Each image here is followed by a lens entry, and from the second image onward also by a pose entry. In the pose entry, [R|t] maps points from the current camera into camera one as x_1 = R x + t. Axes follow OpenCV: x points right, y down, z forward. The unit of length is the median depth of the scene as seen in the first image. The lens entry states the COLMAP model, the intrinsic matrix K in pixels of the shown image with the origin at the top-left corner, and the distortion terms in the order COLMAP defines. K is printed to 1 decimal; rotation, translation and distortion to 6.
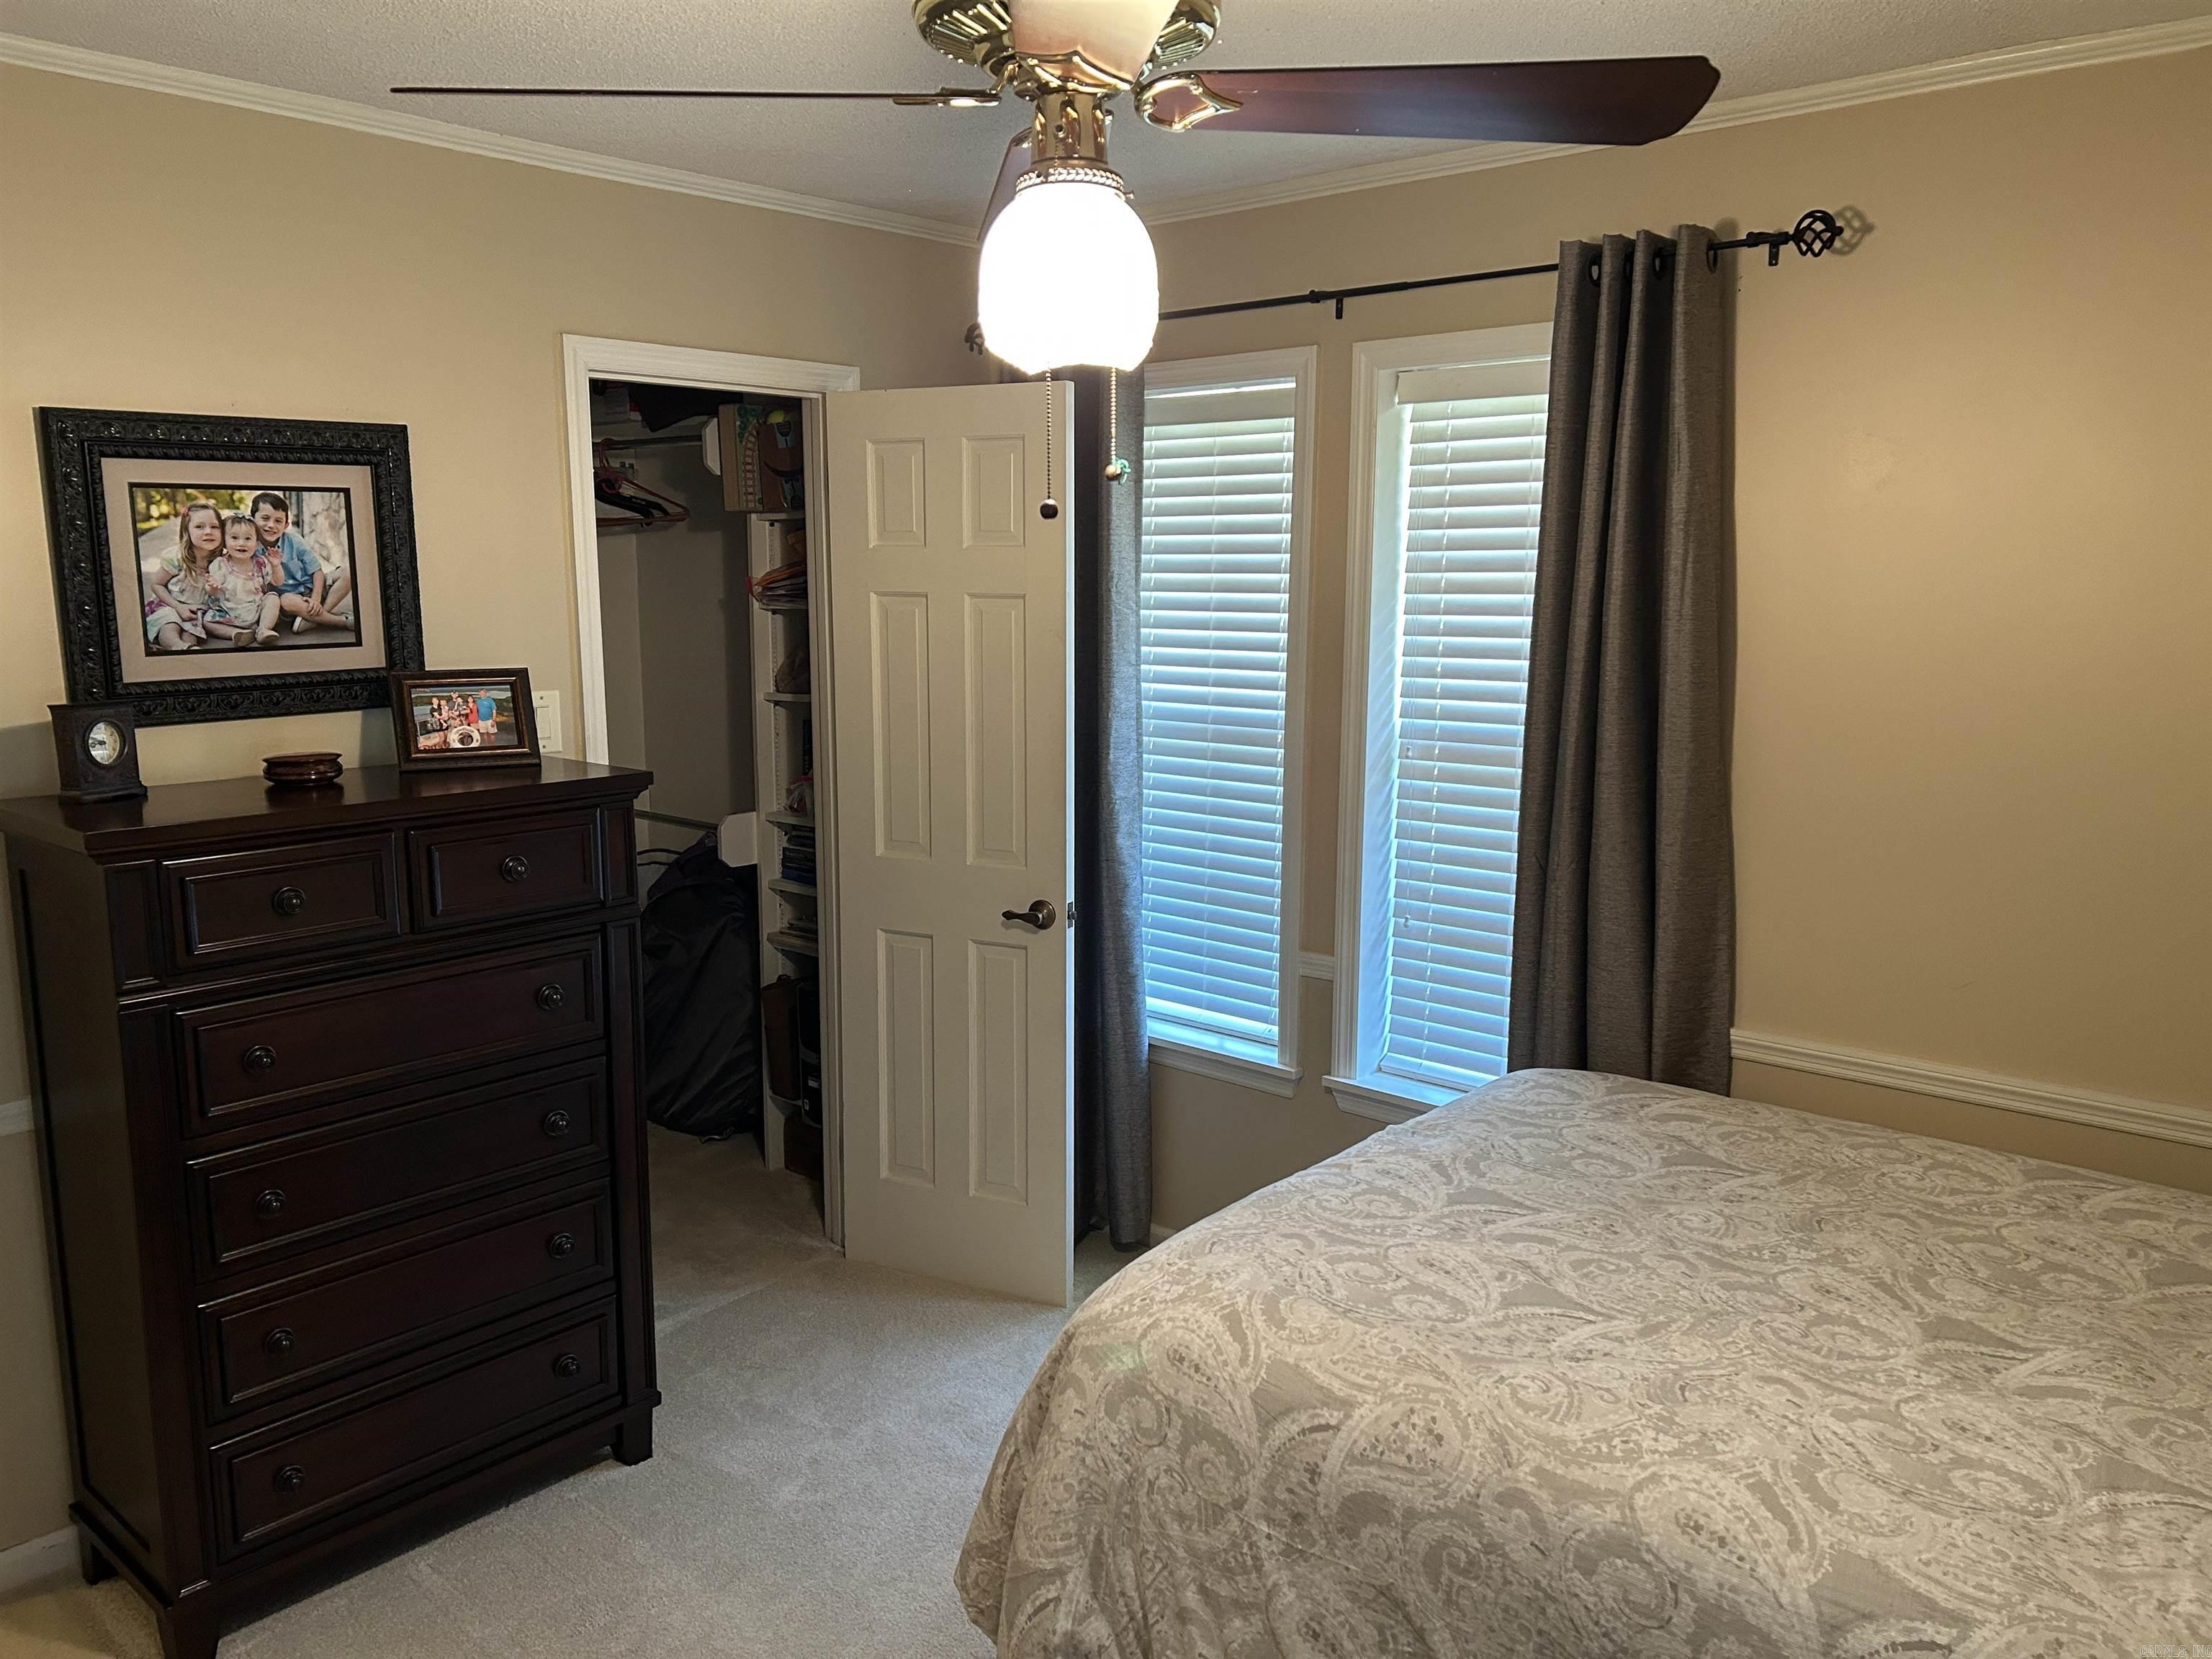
lens RADIAL K [[1661.3, 0, 1108.0], [0, 1661.3, 842.1], [0, 0, 1]] dist [0.048787, -0.062100]
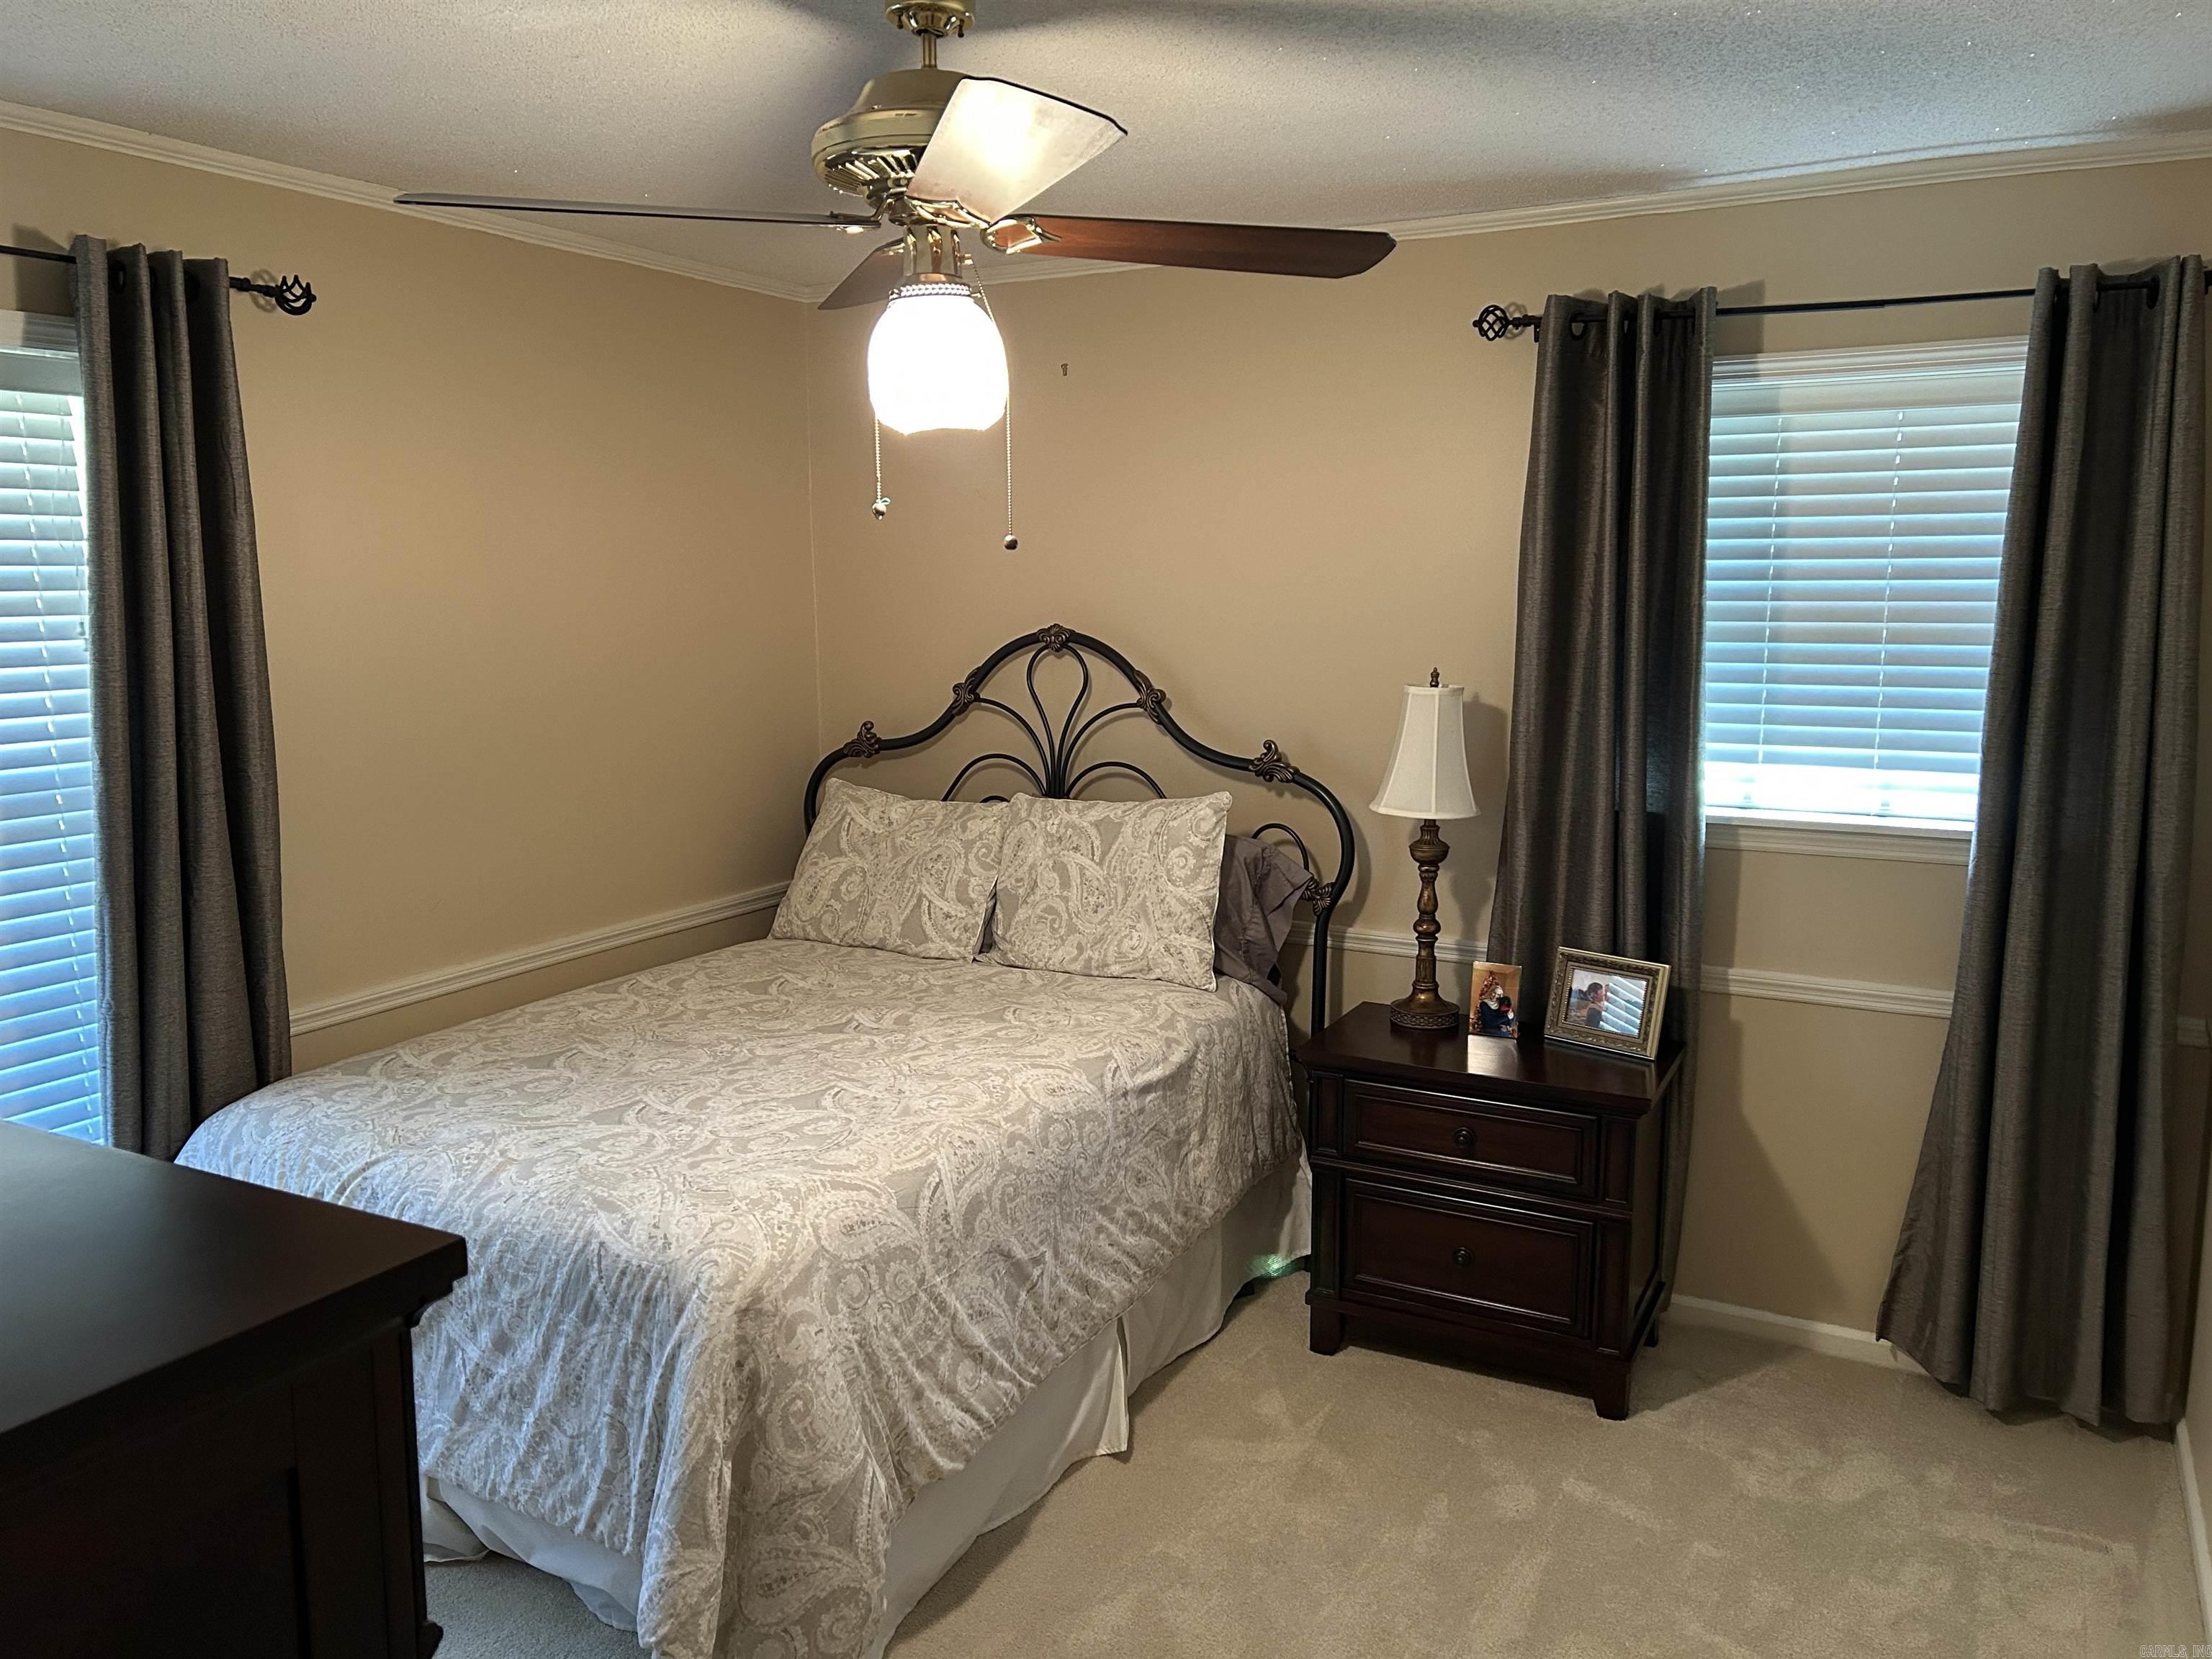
lens RADIAL K [[1661.3, 0, 1108.0], [0, 1661.3, 842.1], [0, 0, 1]] dist [0.048787, -0.062100]
pose [[-0.227765, -0.154059, 0.961452, -1.131070], [0.164736, 0.967074, 0.193985, -0.171082], [-0.959680, 0.202568, -0.194886, 0.995859]]
